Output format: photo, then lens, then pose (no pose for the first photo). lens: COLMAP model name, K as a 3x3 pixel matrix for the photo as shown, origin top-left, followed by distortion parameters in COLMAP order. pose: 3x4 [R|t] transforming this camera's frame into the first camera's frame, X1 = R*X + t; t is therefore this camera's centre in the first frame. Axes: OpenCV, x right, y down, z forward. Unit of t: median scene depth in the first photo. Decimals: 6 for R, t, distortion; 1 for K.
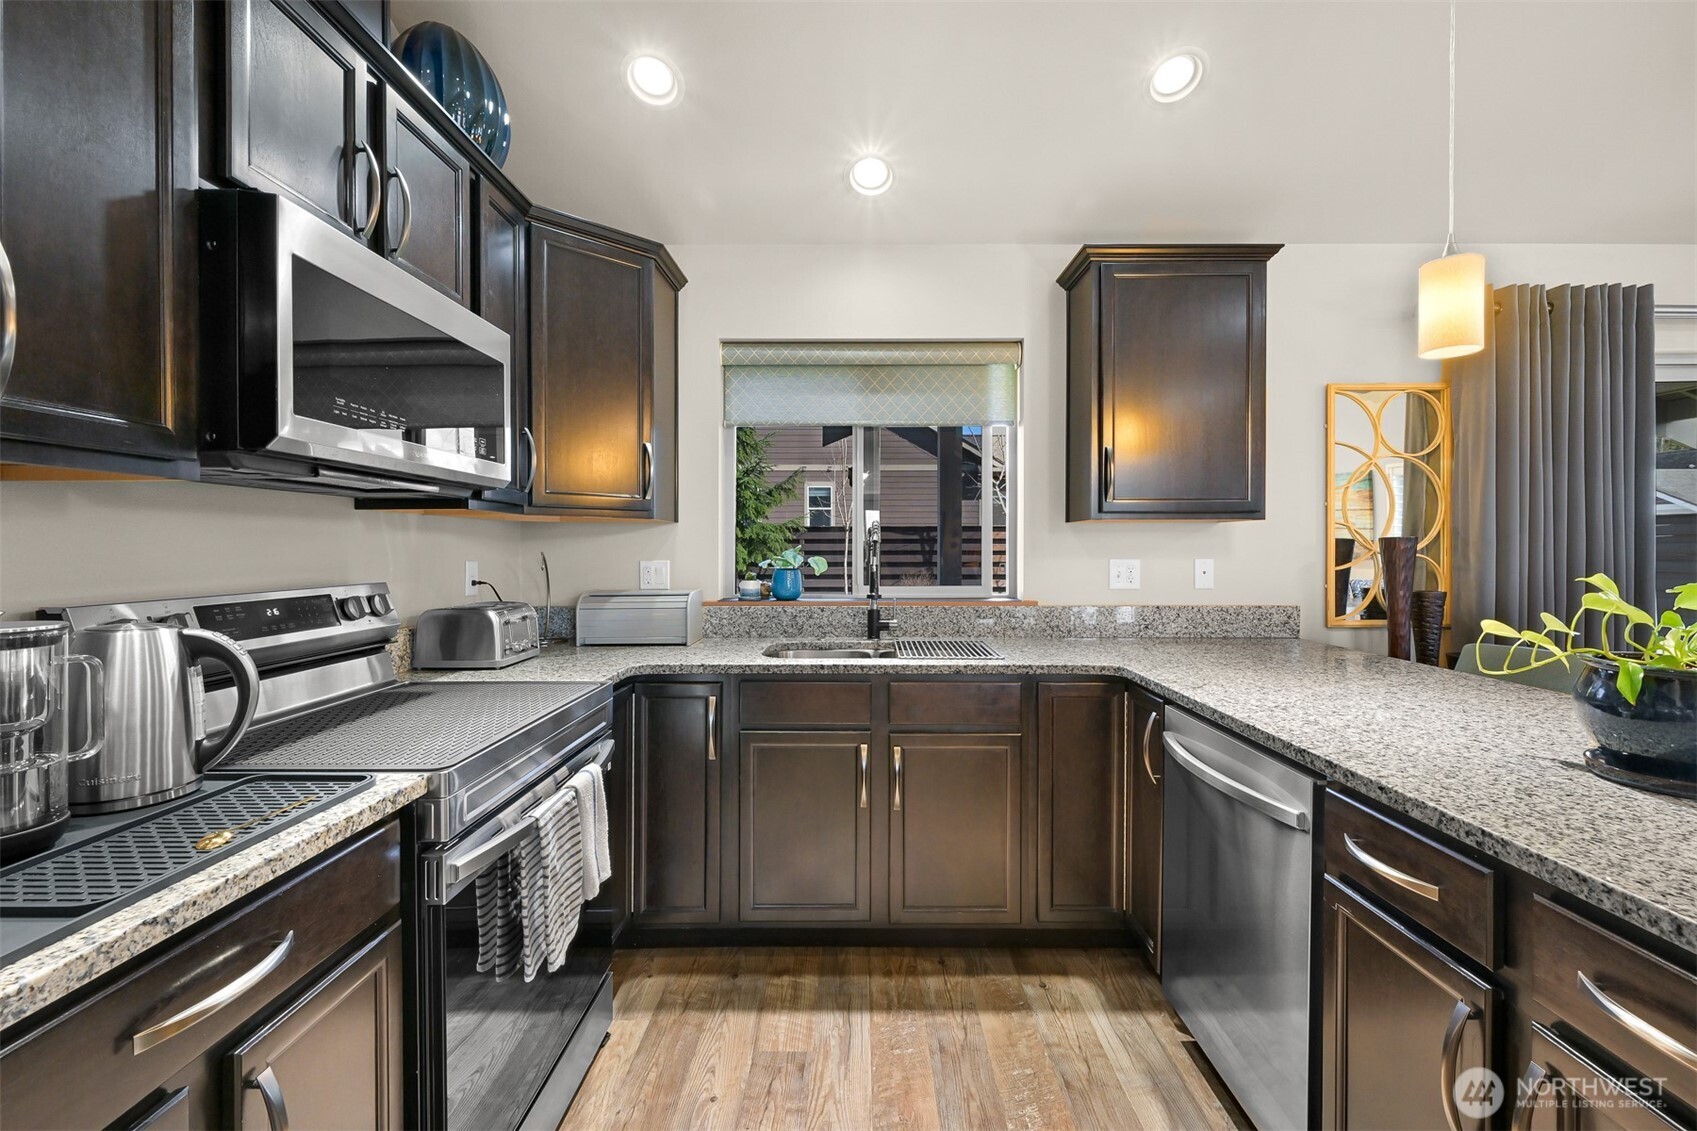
lens RADIAL K [[713.7, 0, 855.8], [0, 713.7, 554.3], [0, 0, 1]] dist [-0.000511, -0.000093]
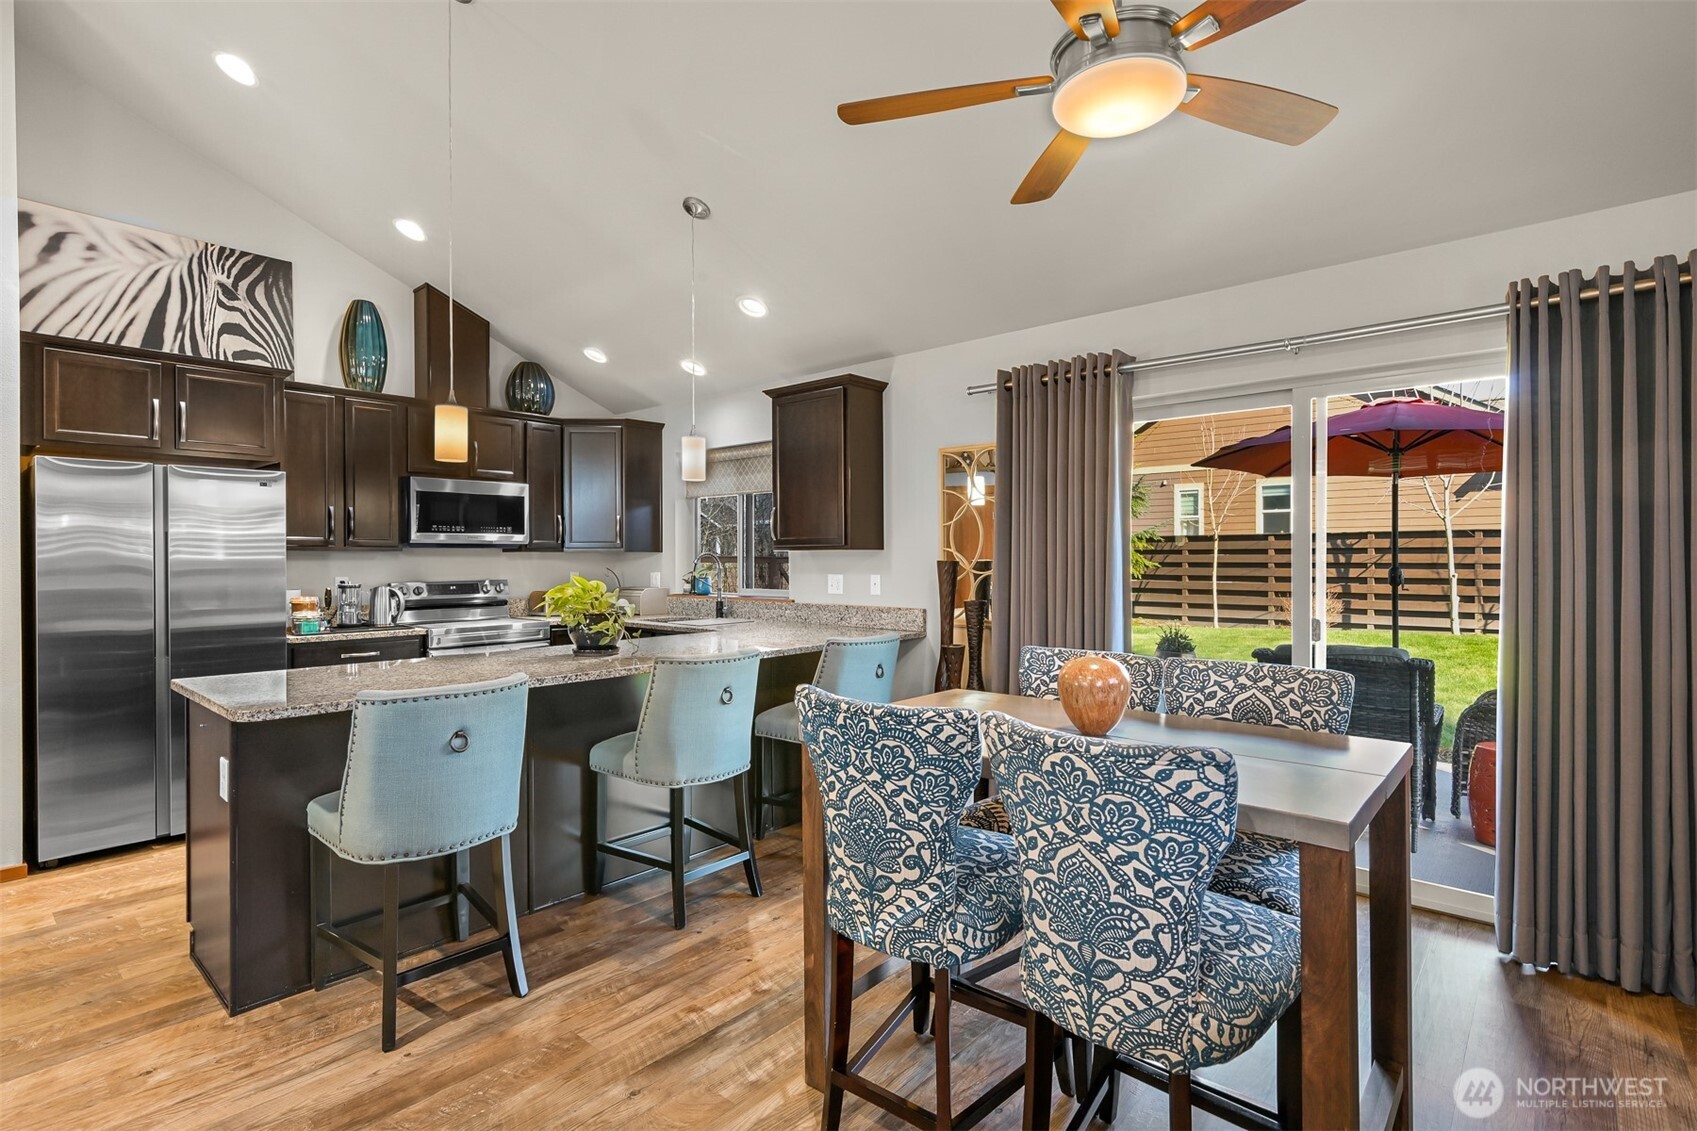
lens RADIAL K [[818.8, 0, 836.0], [0, 818.8, 562.1], [0, 0, 1]] dist [-0.001520, -0.000581]
pose [[0.745411, 0.000157, -0.666605, 1.727649], [-0.001842, 0.999997, -0.001824, -0.017987], [0.666602, 0.002588, 0.745409, -0.346633]]
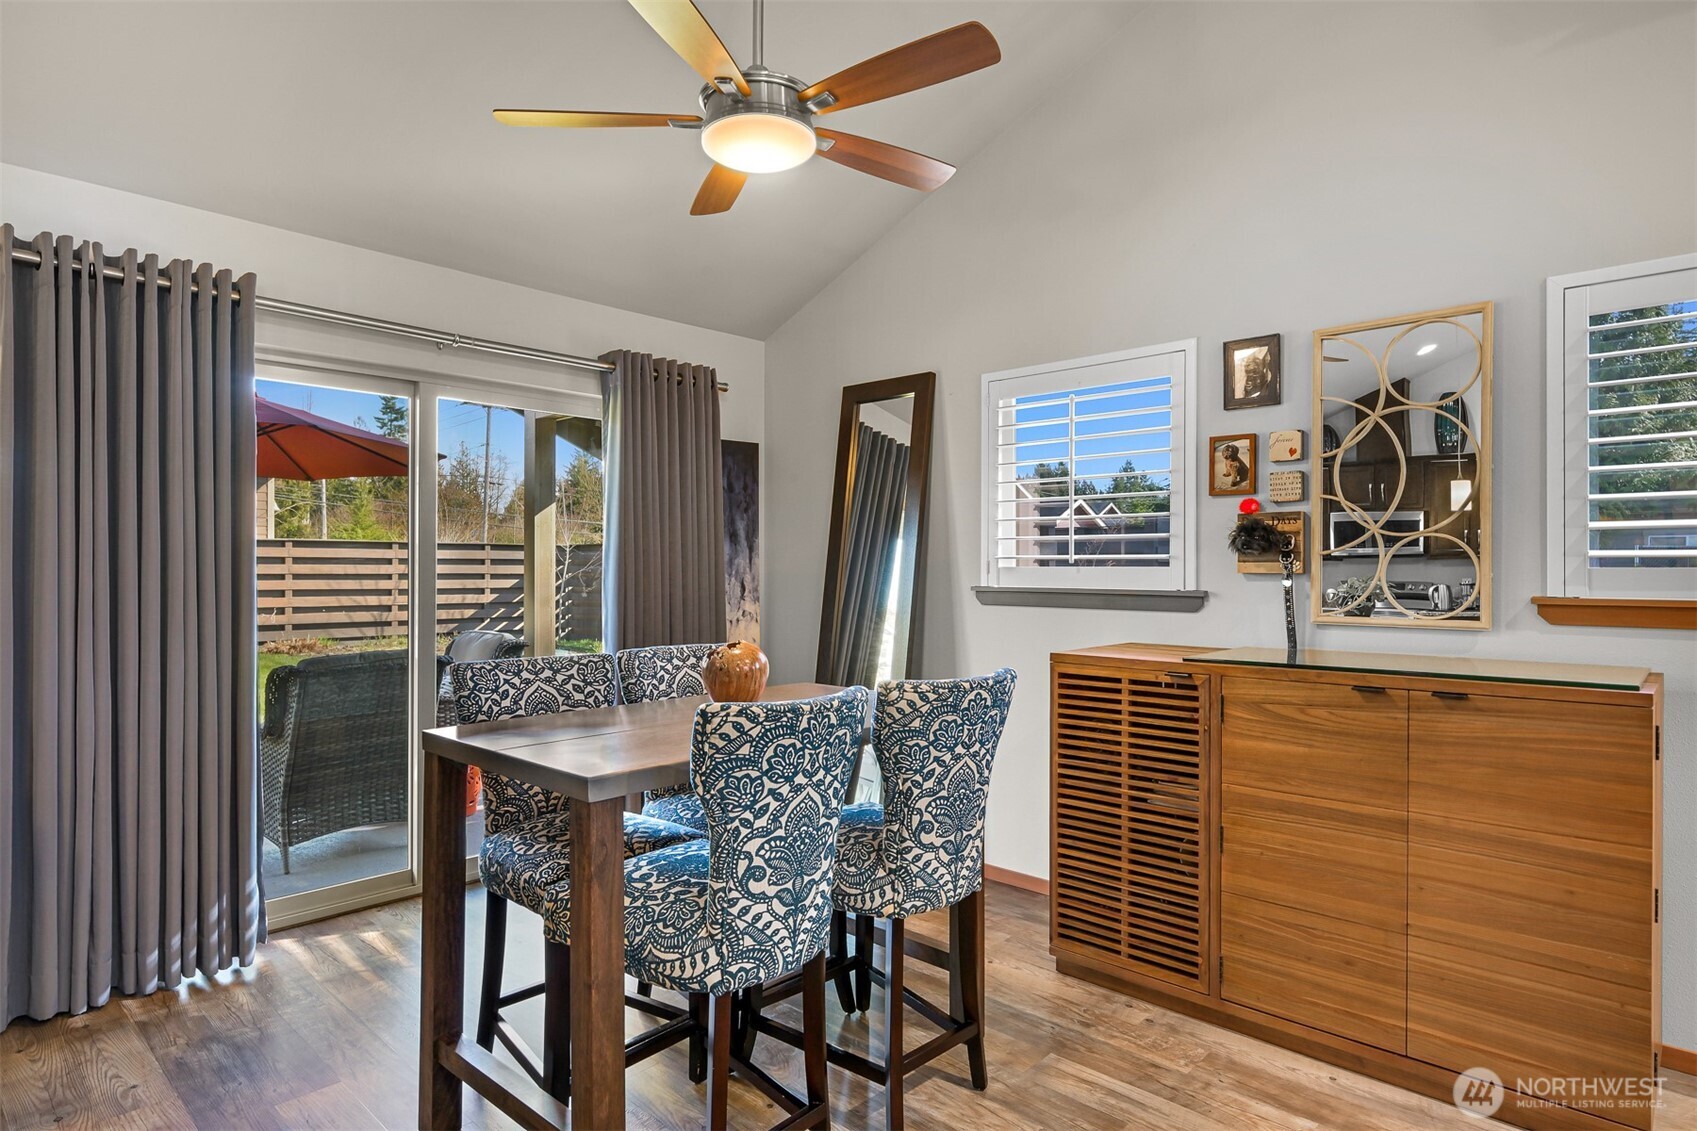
lens RADIAL K [[935.4, 0, 846.8], [0, 935.4, 569.3], [0, 0, 1]] dist [-0.002499, 0.001791]
pose [[0.688091, -0.001042, 0.725624, 0.813184], [0.006866, 0.999964, -0.005075, -0.000500], [-0.725592, 0.008474, 0.688073, -0.343798]]
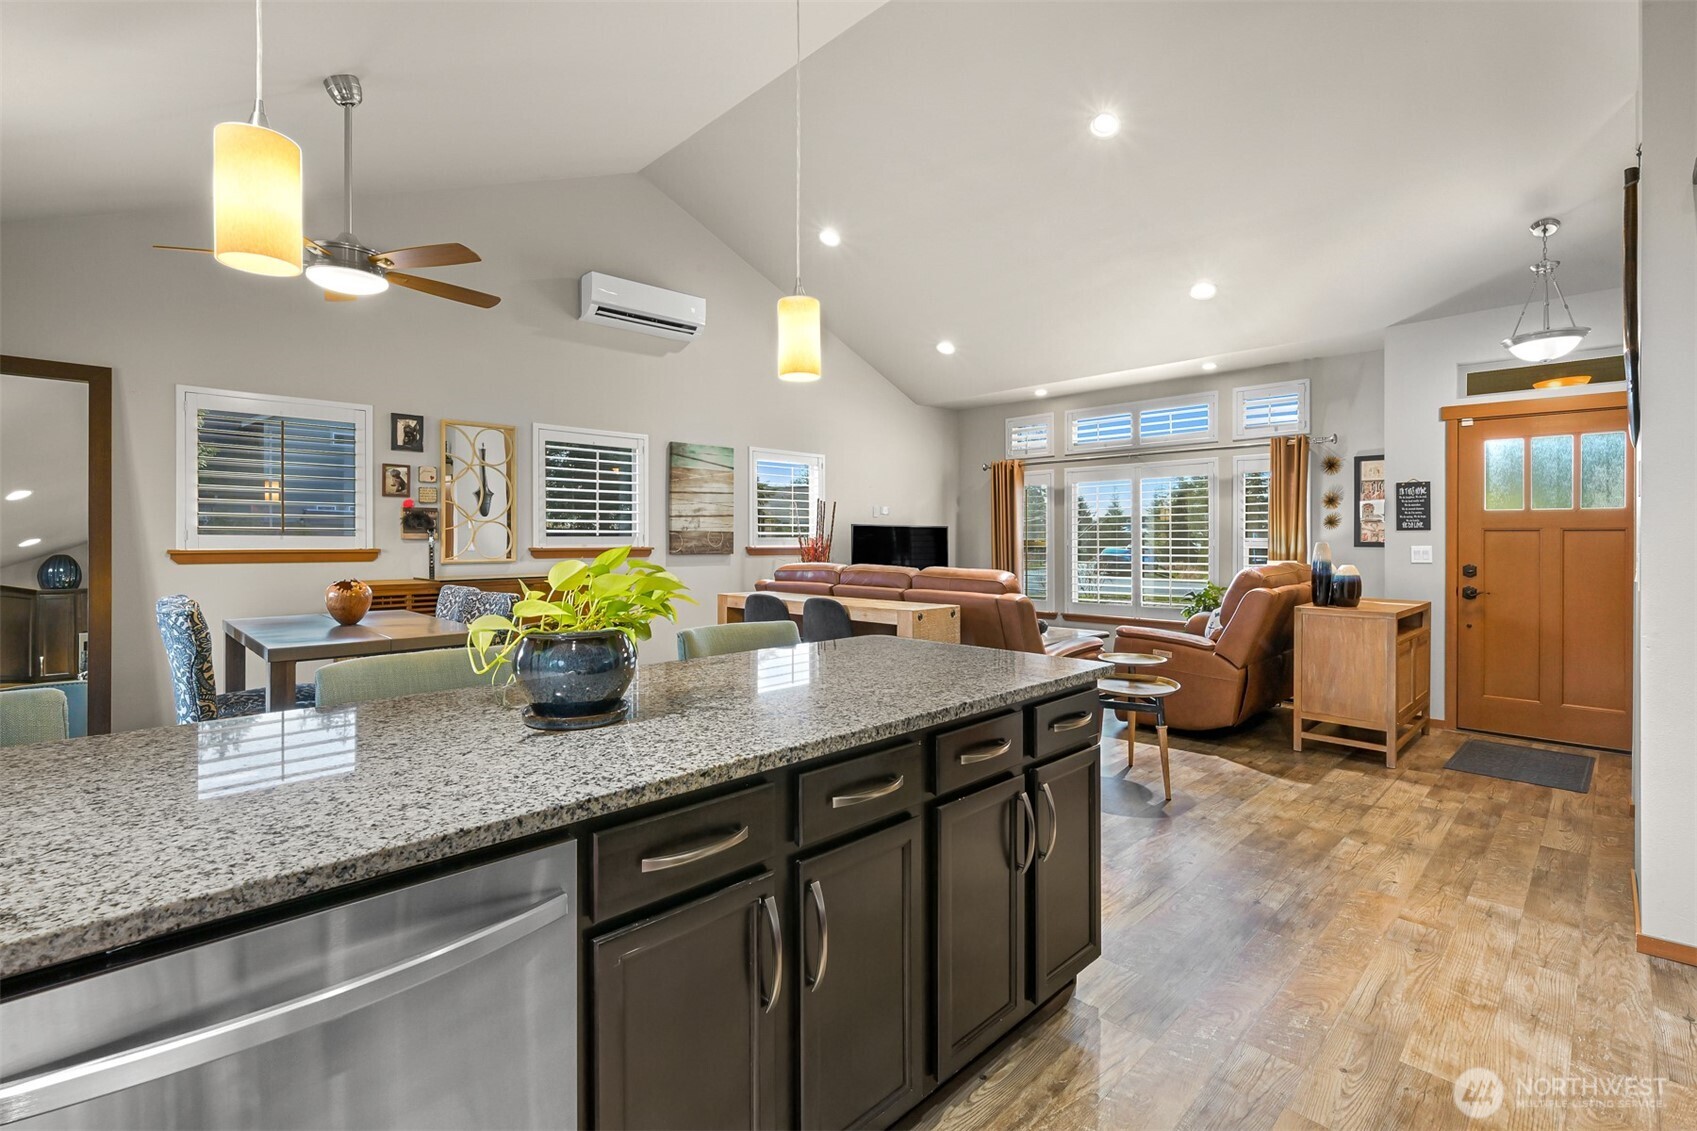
lens RADIAL K [[762.4, 0, 847.5], [0, 762.4, 538.7], [0, 0, 1]] dist [-0.004467, -0.000372]
pose [[-0.703930, -0.001068, 0.710269, -0.077493], [0.005667, 0.999959, 0.007119, -0.005755], [-0.710247, 0.009036, -0.703895, 0.709305]]
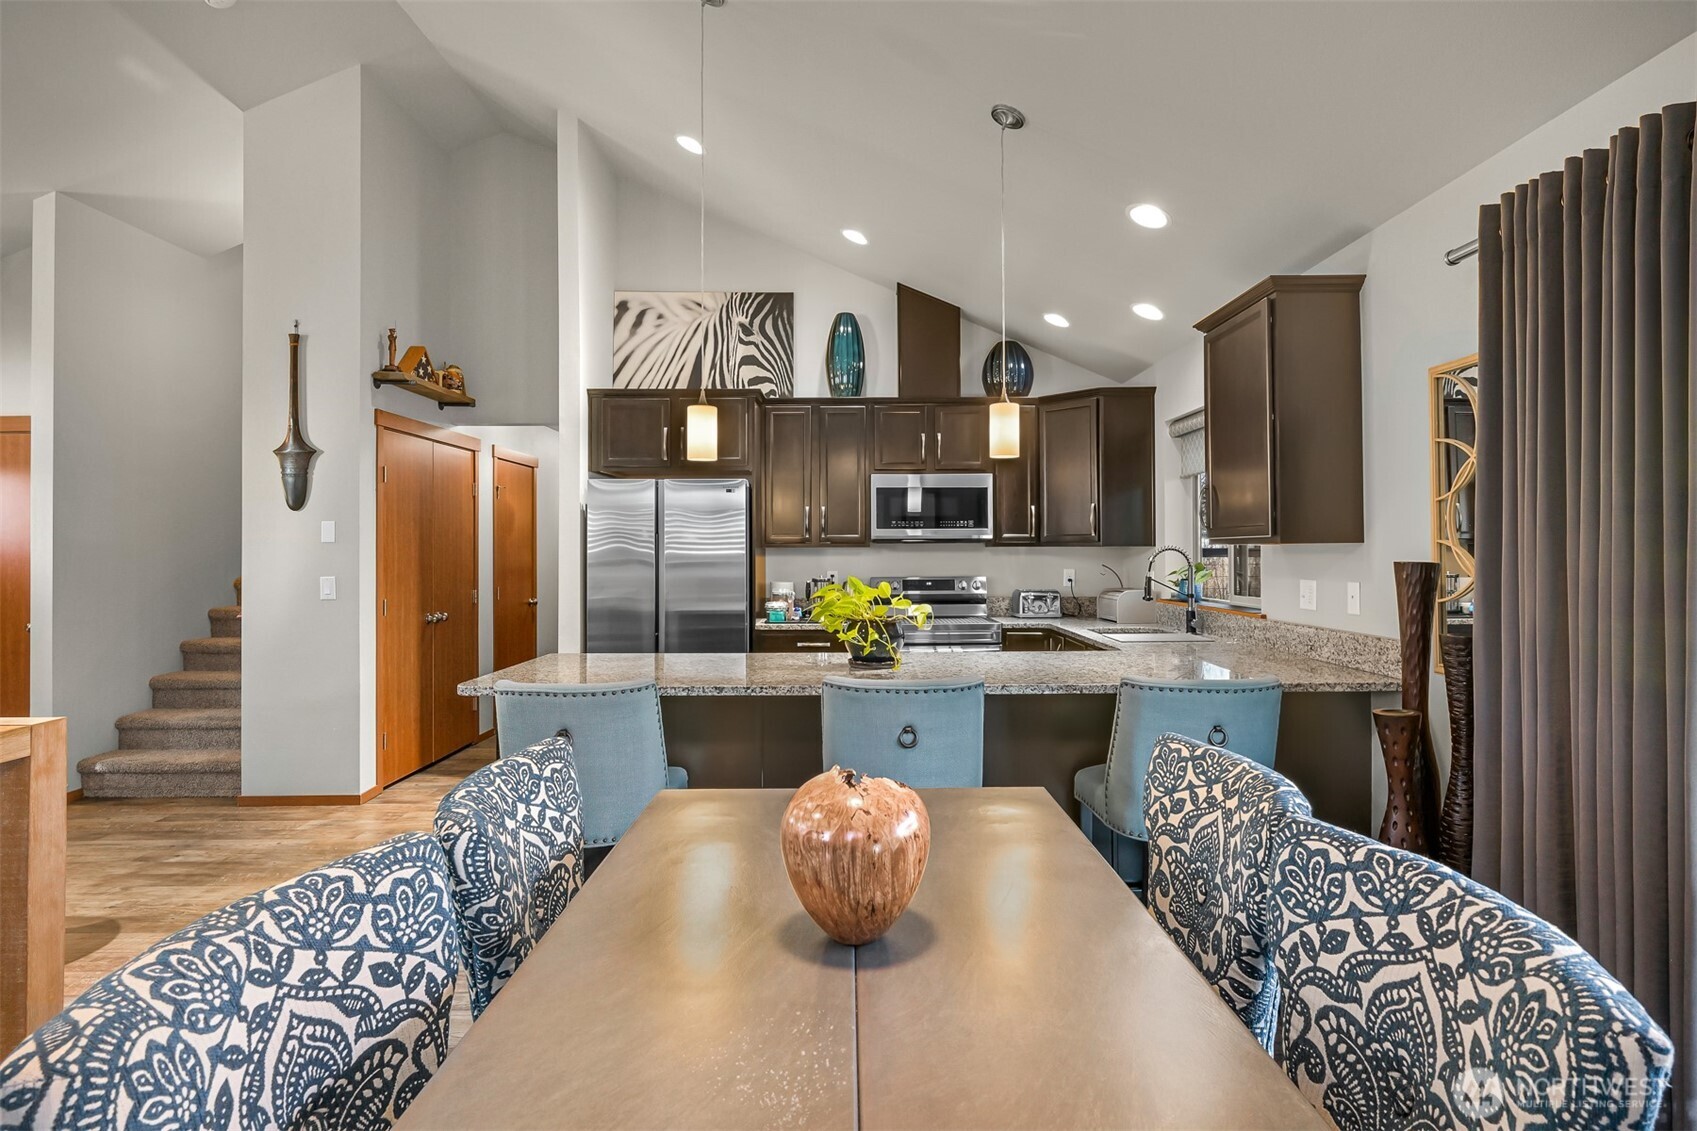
lens RADIAL K [[865.0, 0, 847.3], [0, 865.0, 545.9], [0, 0, 1]] dist [-0.012438, 0.000364]
pose [[0.005591, -0.008097, -0.999952, 1.786231], [-0.004269, 0.999958, -0.008121, -0.031677], [0.999975, 0.004314, 0.005556, 0.372887]]
